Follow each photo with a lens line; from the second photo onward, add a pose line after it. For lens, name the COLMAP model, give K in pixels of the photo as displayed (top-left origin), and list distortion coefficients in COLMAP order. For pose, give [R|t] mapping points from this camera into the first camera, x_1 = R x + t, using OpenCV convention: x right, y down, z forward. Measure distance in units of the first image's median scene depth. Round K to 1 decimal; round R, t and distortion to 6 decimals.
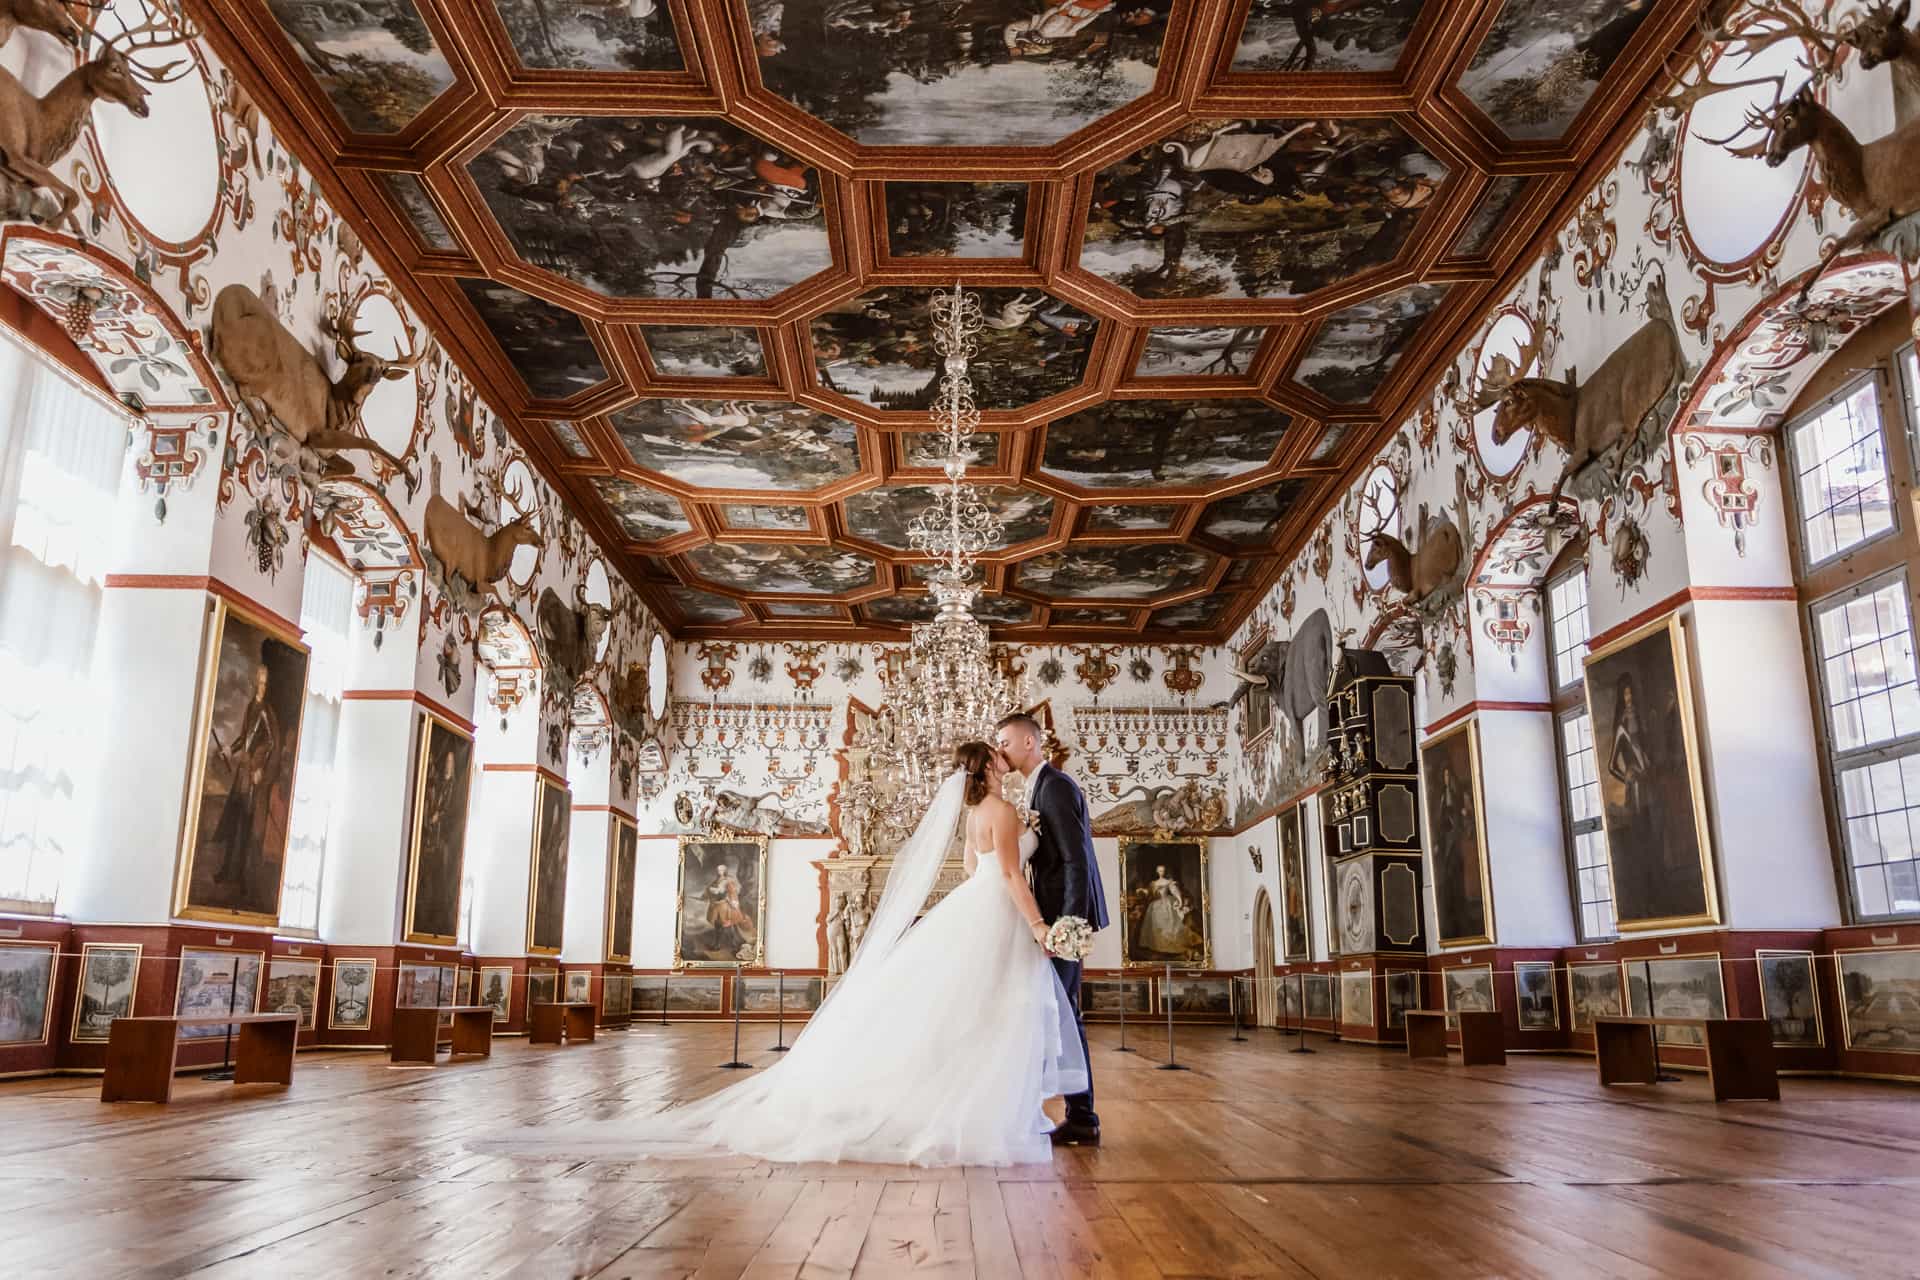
lens RADIAL K [[1838.7, 0, 960.0], [0, 1838.7, 640.0], [0, 0, 1]] dist [0.004773, -0.009926]
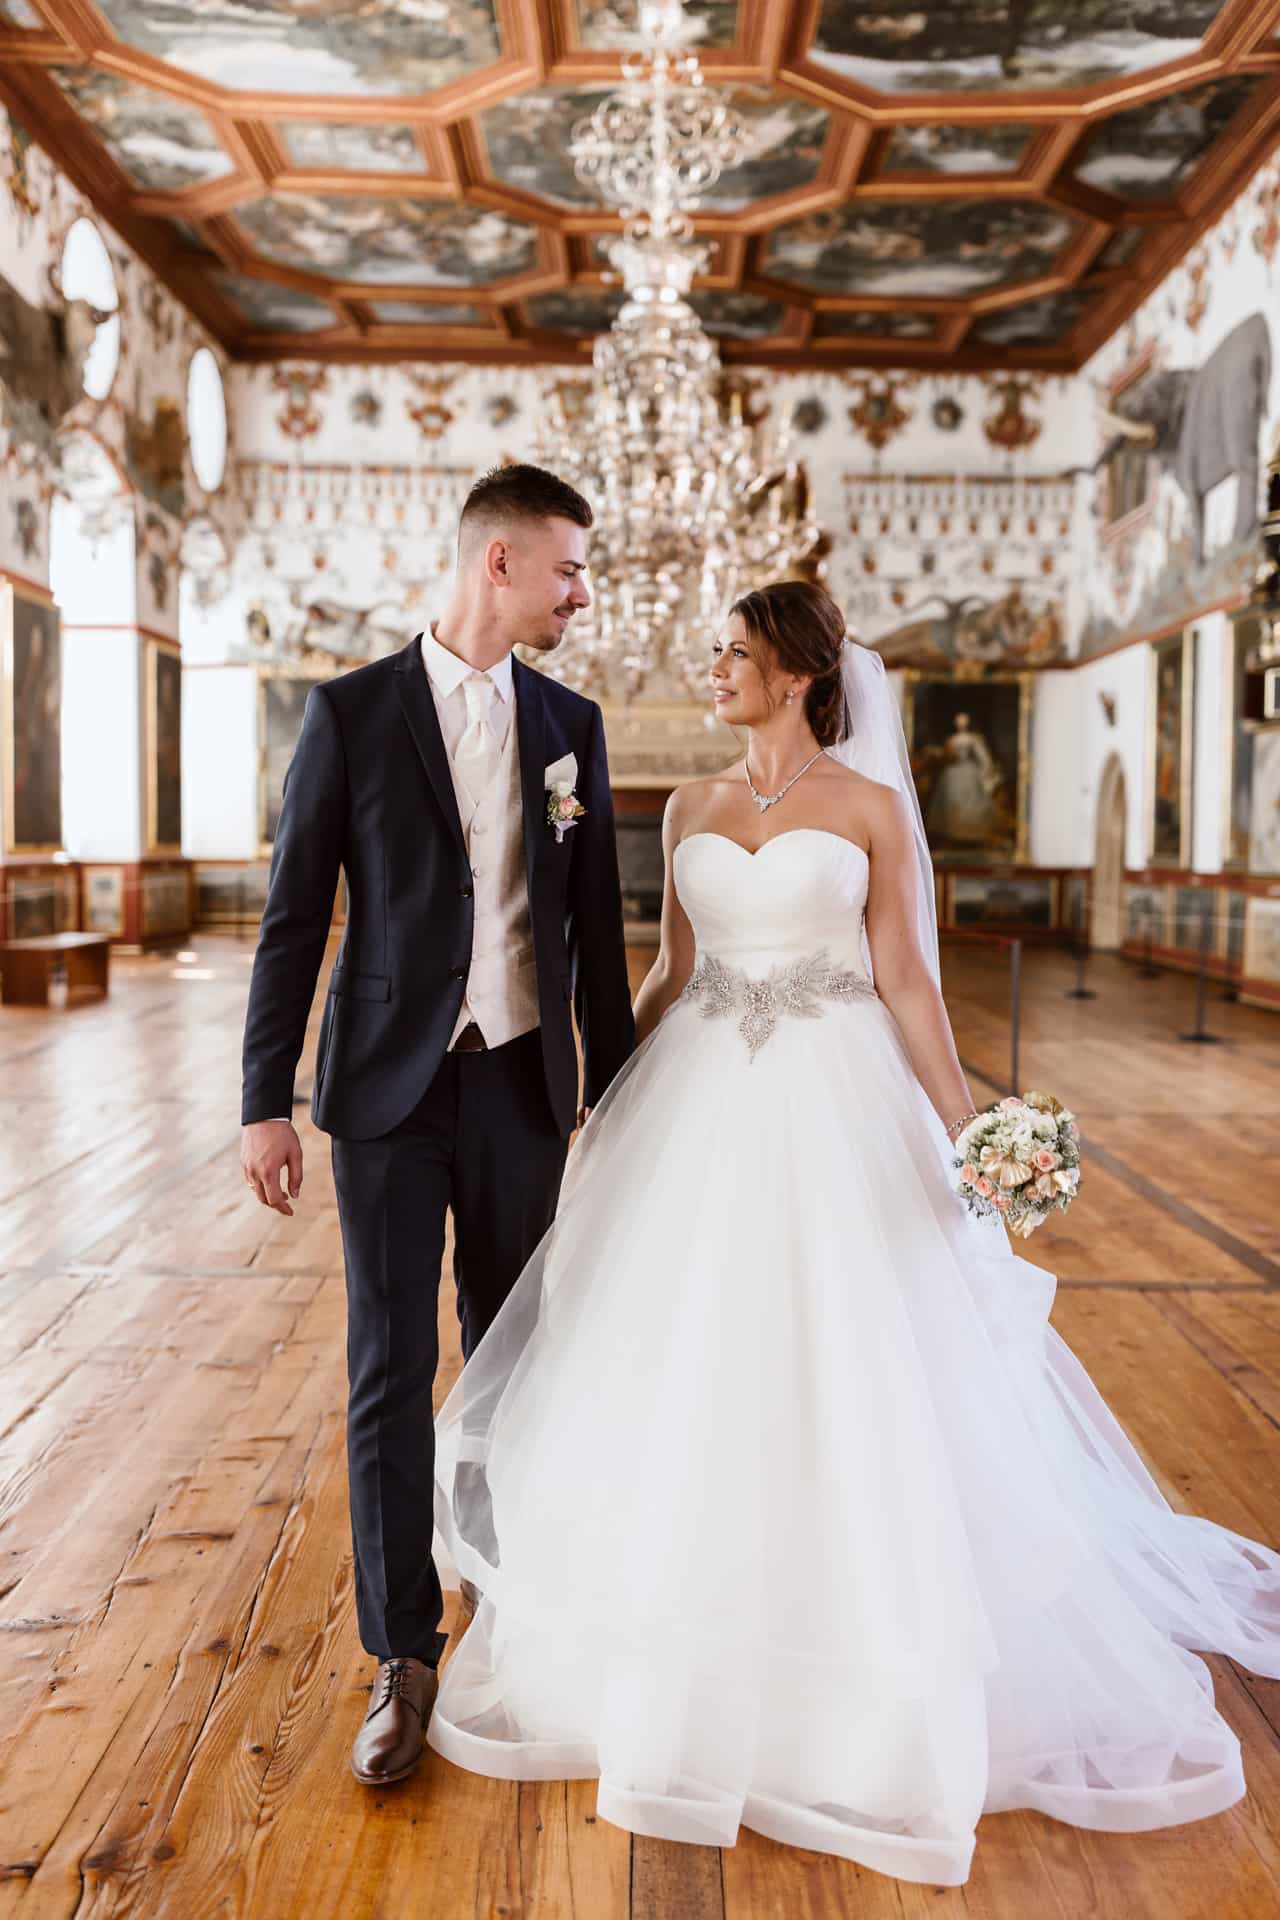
lens RADIAL K [[1838.7, 0, 640.0], [0, 1838.7, 960.0], [0, 0, 1]] dist [0.004773, -0.009926]
pose [[0.999758, 0.011561, -0.018737, 0.003769], [-0.005423, 0.954131, 0.299339, 0.006698], [0.021338, -0.299165, 0.953963, 0.330982]]
